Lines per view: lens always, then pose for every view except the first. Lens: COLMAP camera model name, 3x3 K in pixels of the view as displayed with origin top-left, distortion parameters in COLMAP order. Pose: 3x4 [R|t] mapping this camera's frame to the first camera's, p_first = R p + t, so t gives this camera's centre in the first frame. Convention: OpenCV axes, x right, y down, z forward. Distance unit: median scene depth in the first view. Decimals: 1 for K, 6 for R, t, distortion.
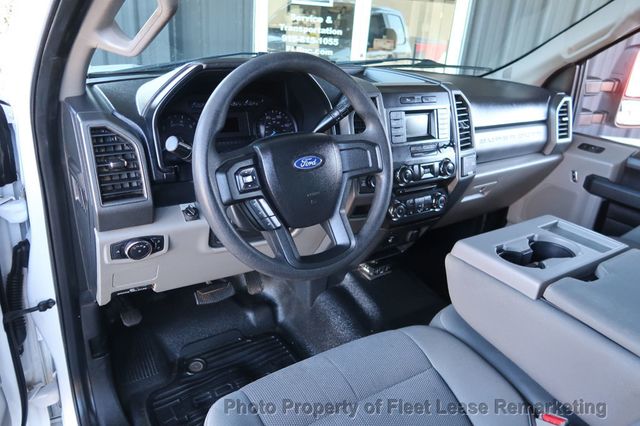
lens RADIAL K [[445.1, 0, 323.6], [0, 445.1, 213.3], [0, 0, 1]] dist [-0.022854, 0.006169]
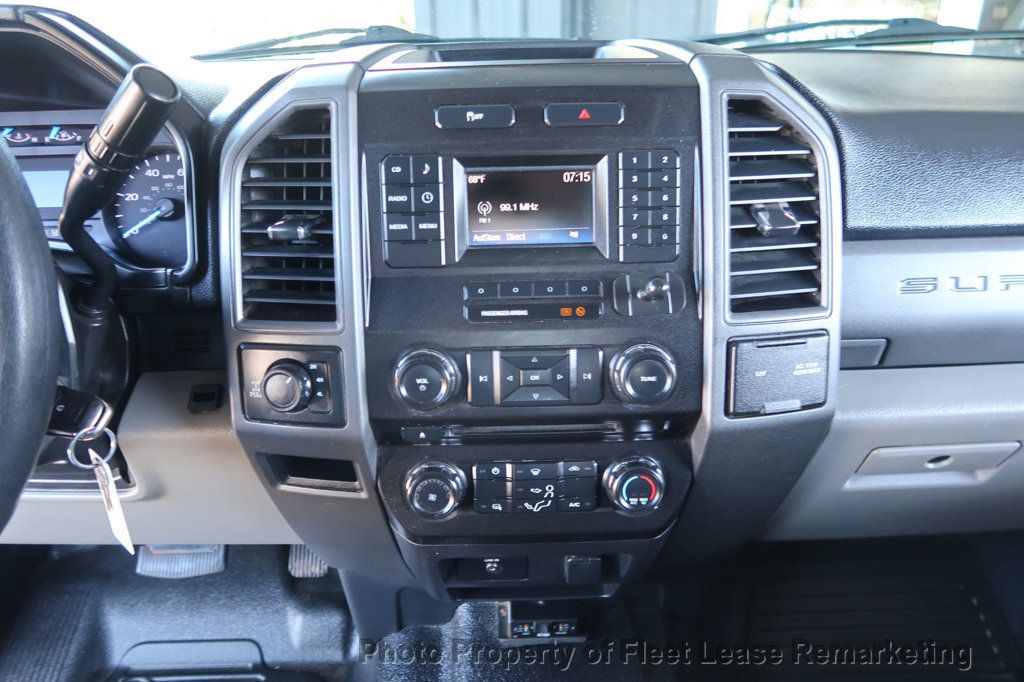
lens RADIAL K [[712.2, 0, 515.8], [0, 712.2, 339.9], [0, 0, 1]] dist [-0.022854, 0.006169]
pose [[0.834057, 0.137039, -0.534386, 0.401205], [-0.142435, 0.989306, 0.031391, -0.114775], [0.532973, 0.049933, 0.844657, 0.551236]]
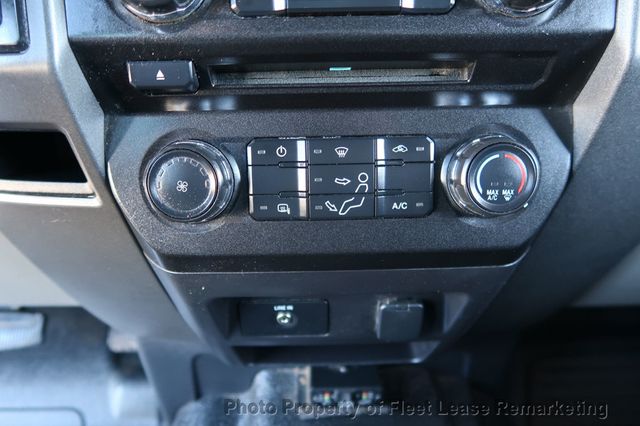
lens RADIAL K [[445.1, 0, 316.1], [0, 445.1, 214.5], [0, 0, 1]] dist [-0.022854, 0.006169]
pose [[0.830314, 0.128226, -0.542343, 0.286409], [-0.141526, 0.989783, 0.017341, -0.004373], [0.539025, 0.062358, 0.839978, 0.765824]]
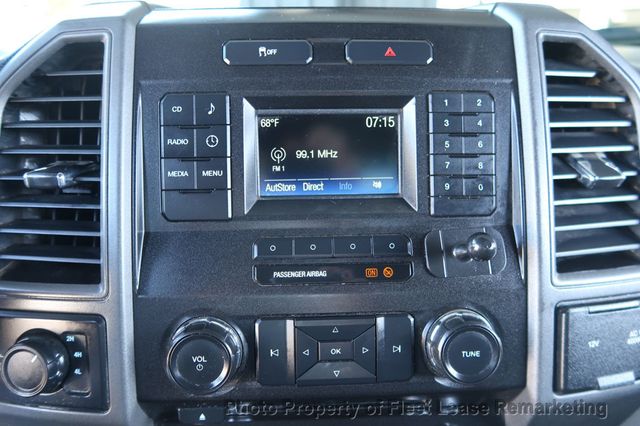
lens RADIAL K [[445.1, 0, 319.2], [0, 445.1, 214.7], [0, 0, 1]] dist [-0.022854, 0.006169]
pose [[0.854069, 0.082438, -0.513586, 0.299119], [-0.143542, 0.986375, -0.080377, -0.128132], [0.499962, 0.142369, 0.854265, 0.697568]]
